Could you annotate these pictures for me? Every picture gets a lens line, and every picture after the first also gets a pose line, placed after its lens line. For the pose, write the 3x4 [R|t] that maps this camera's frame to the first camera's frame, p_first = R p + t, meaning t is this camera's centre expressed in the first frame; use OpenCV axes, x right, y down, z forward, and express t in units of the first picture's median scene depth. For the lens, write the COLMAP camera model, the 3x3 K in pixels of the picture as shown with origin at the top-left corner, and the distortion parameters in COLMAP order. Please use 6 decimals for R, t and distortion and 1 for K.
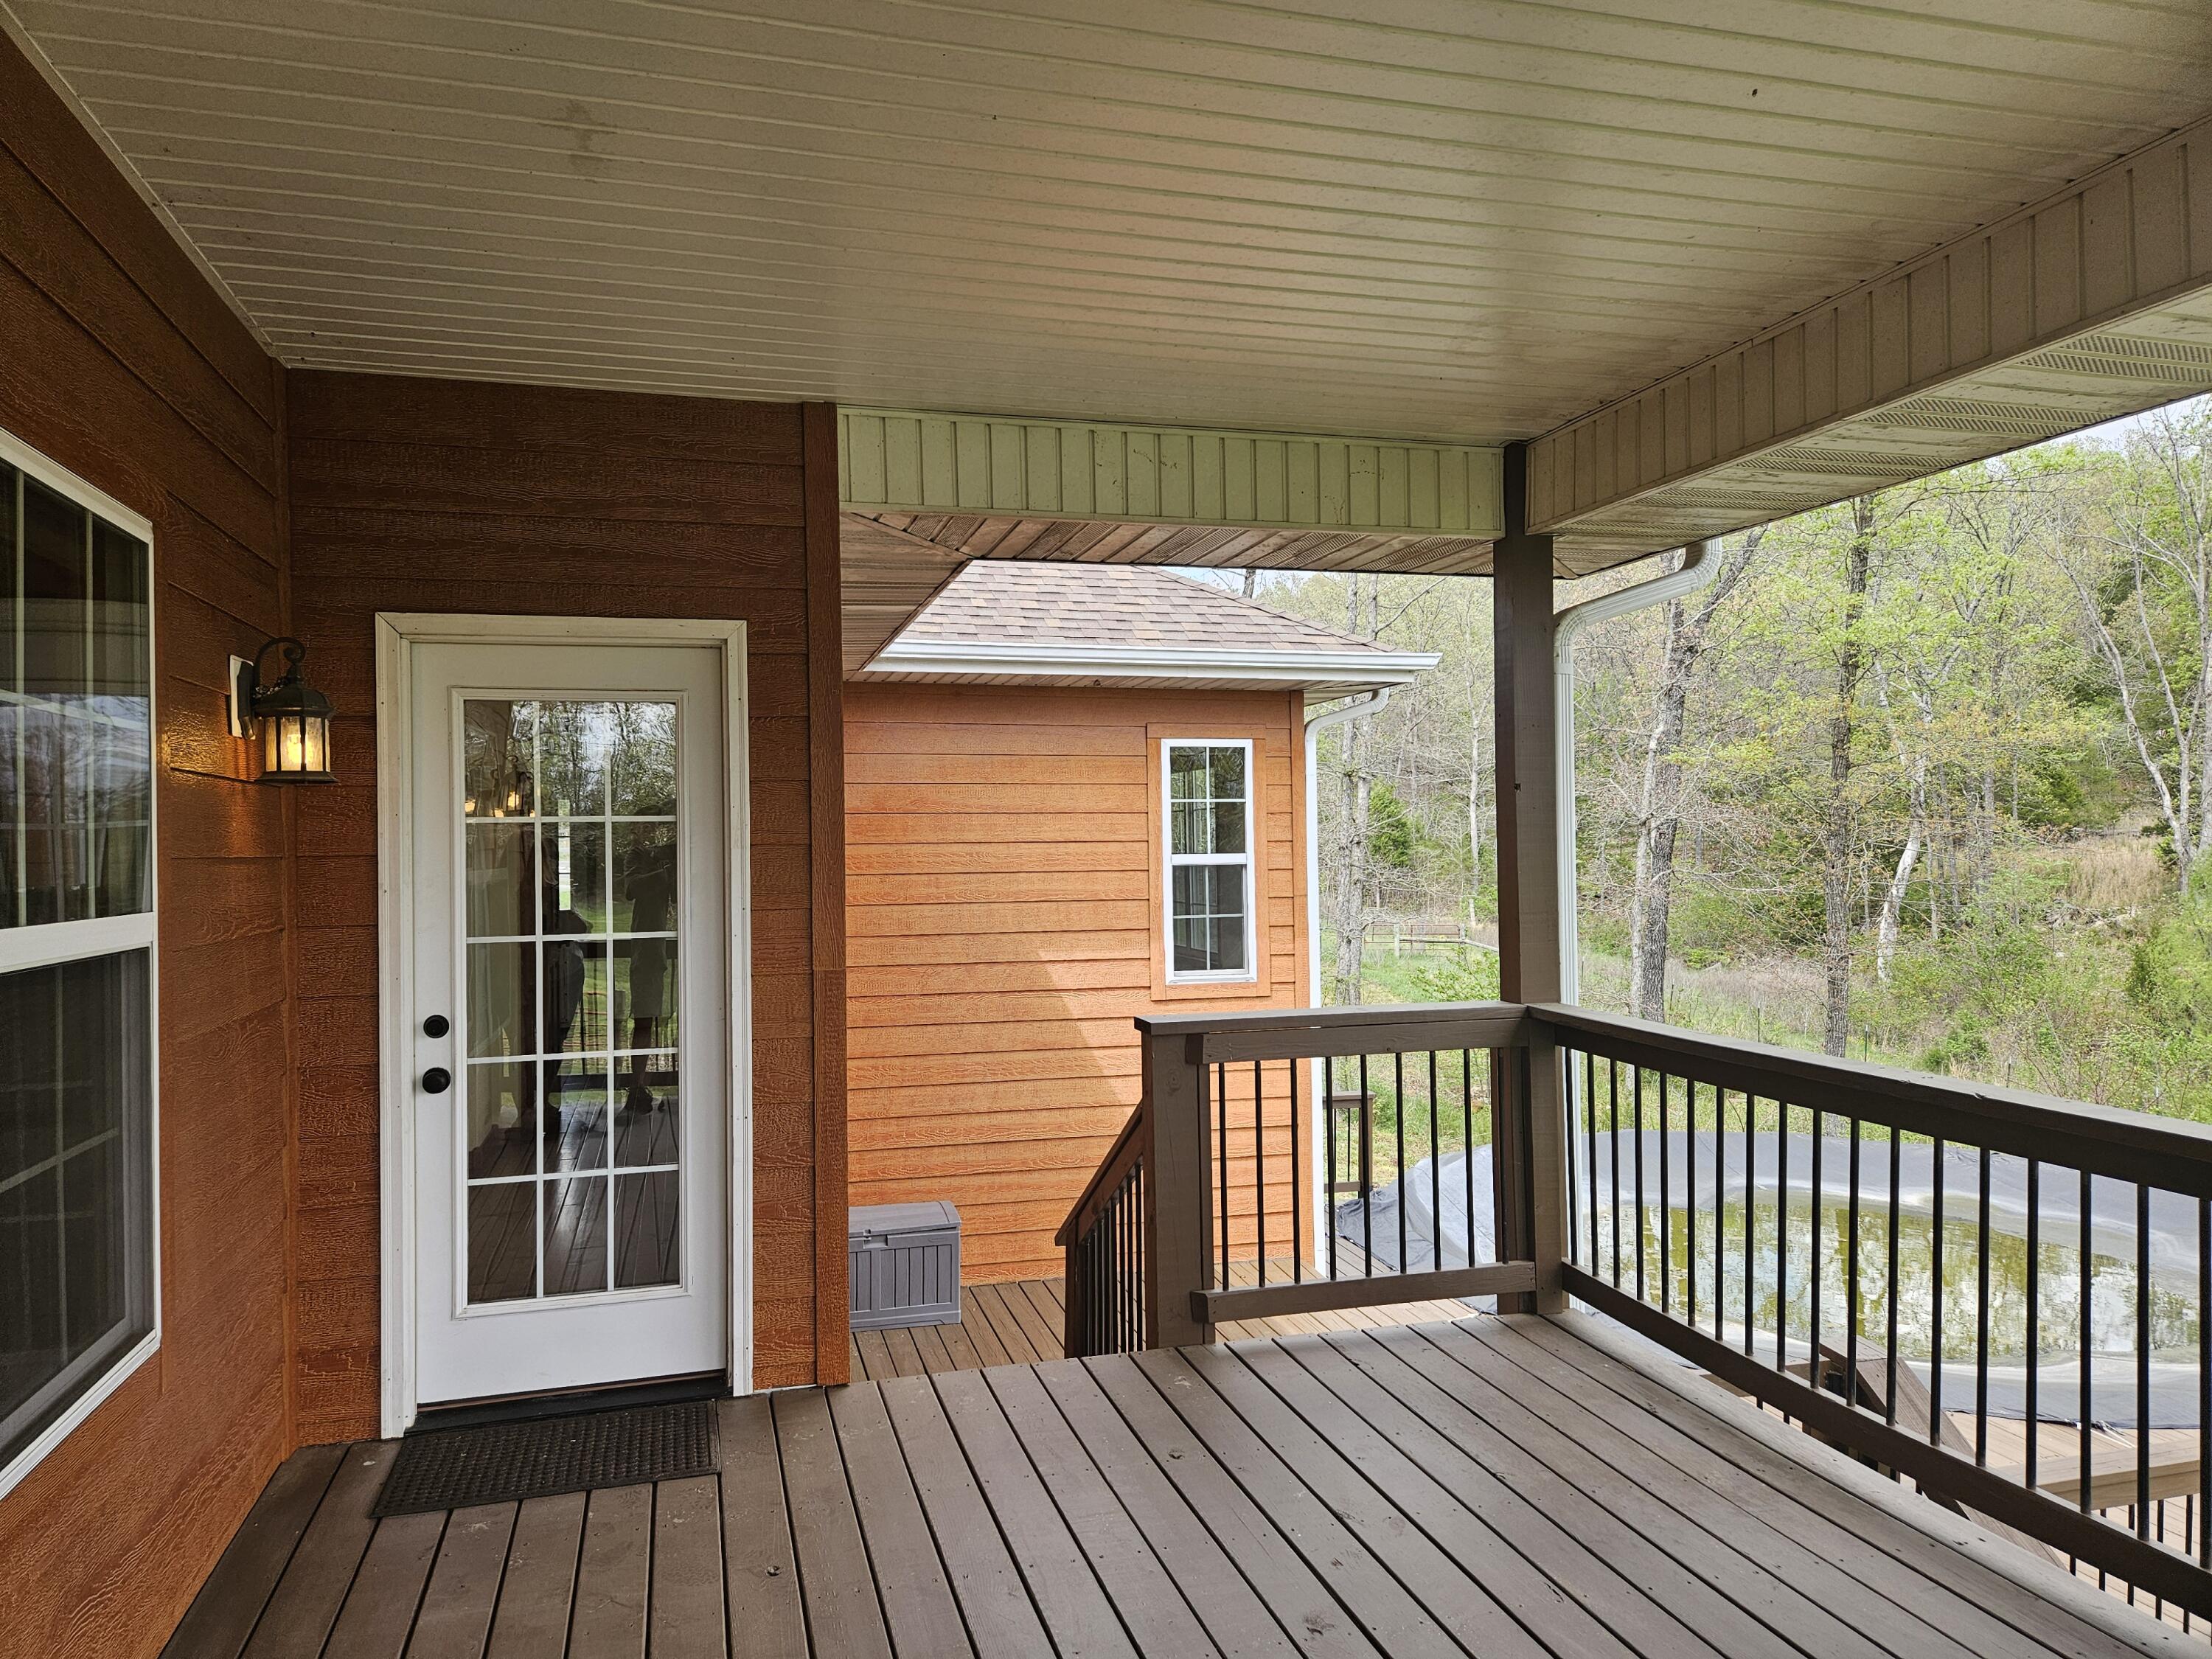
lens RADIAL K [[1472.7, 0, 1097.5], [0, 1472.7, 825.2], [0, 0, 1]] dist [0.073924, -0.059144]
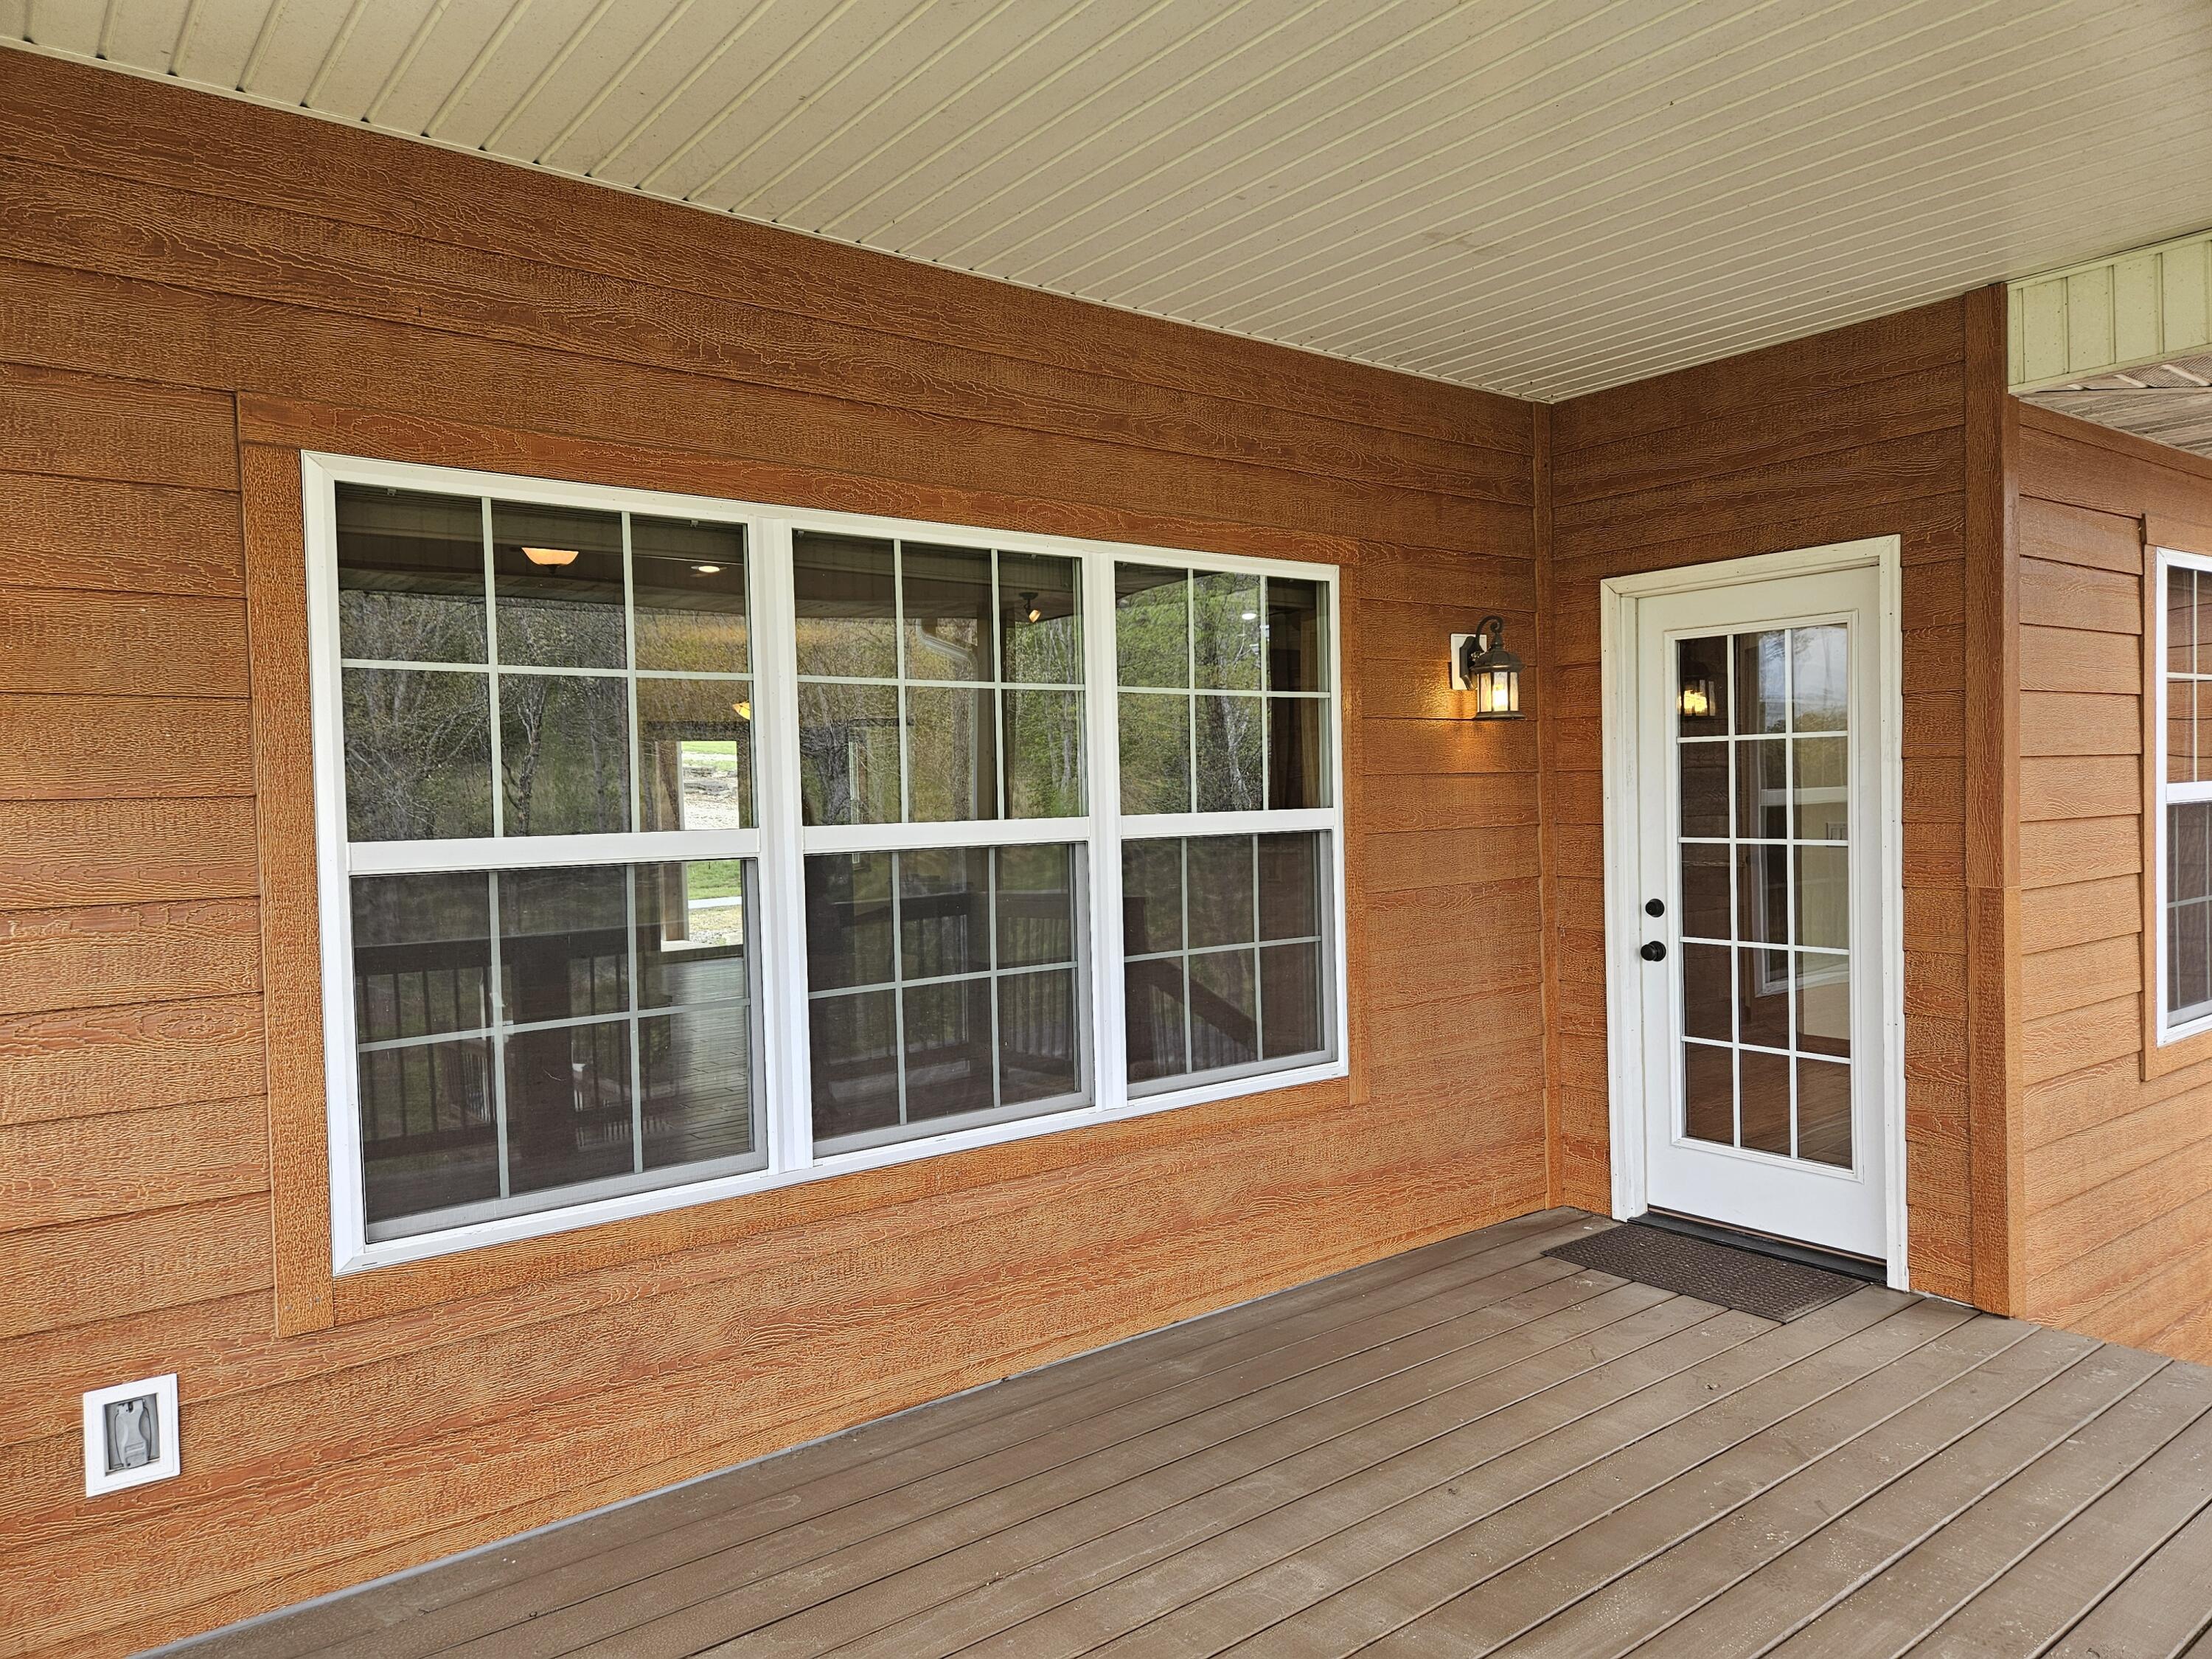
lens RADIAL K [[1472.7, 0, 1091.5], [0, 1472.7, 827.4], [0, 0, 1]] dist [0.073924, -0.059144]
pose [[0.376611, 0.031325, -0.925842, 0.518180], [0.027982, 0.998587, 0.045169, -0.000862], [0.925949, -0.042918, 0.375203, 0.106430]]
